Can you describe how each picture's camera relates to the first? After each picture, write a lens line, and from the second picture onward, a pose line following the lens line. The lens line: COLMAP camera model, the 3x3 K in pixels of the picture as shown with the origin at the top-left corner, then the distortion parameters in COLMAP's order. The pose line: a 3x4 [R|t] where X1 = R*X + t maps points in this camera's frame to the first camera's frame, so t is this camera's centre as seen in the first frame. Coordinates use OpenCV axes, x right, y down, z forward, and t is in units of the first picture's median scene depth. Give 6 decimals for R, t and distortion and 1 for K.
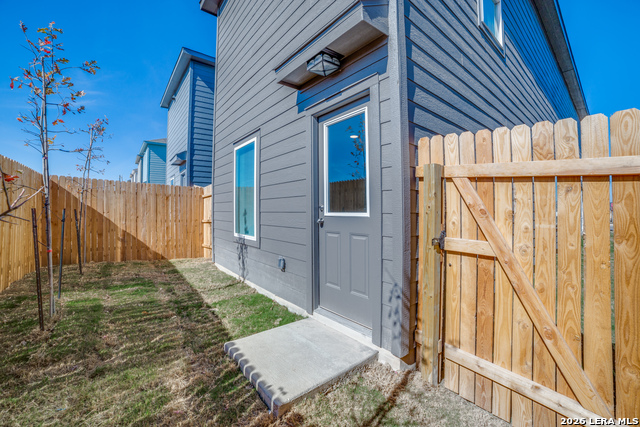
lens RADIAL K [[262.3, 0, 322.6], [0, 262.3, 210.3], [0, 0, 1]] dist [-0.103118, 0.031200]
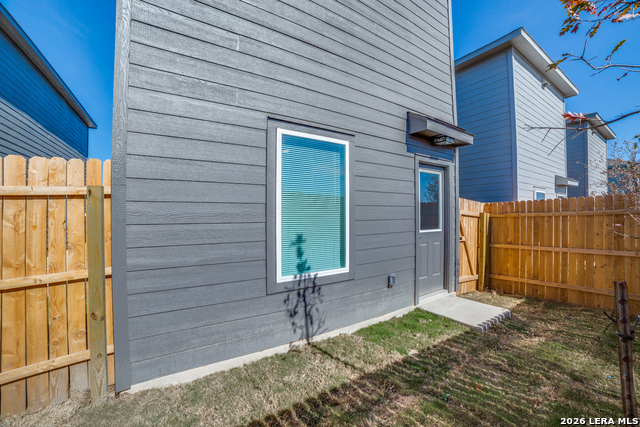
lens RADIAL K [[259.0, 0, 321.6], [0, 259.0, 214.5], [0, 0, 1]] dist [-0.104246, 0.032904]
pose [[0.107199, 0.010358, 0.994184, -1.411334], [0.007389, 0.999910, -0.011215, -0.064410], [-0.994210, 0.008549, 0.107113, 1.333971]]
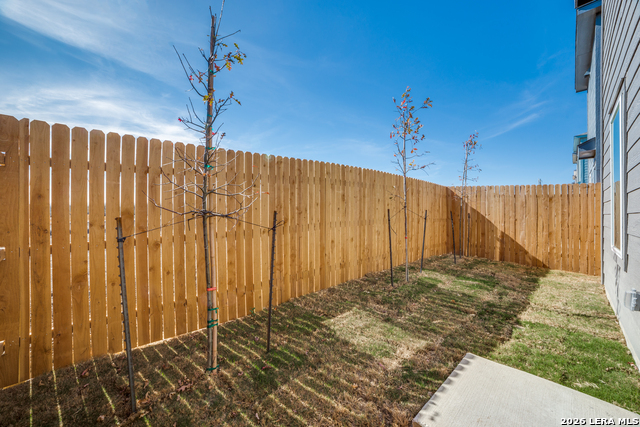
lens RADIAL K [[259.0, 0, 321.6], [0, 259.0, 214.5], [0, 0, 1]] dist [-0.104246, 0.032904]
pose [[0.051062, 0.001362, -0.998695, 0.370619], [-0.008309, 0.999965, 0.000939, 0.022840], [0.998661, 0.008250, 0.051072, 0.330290]]
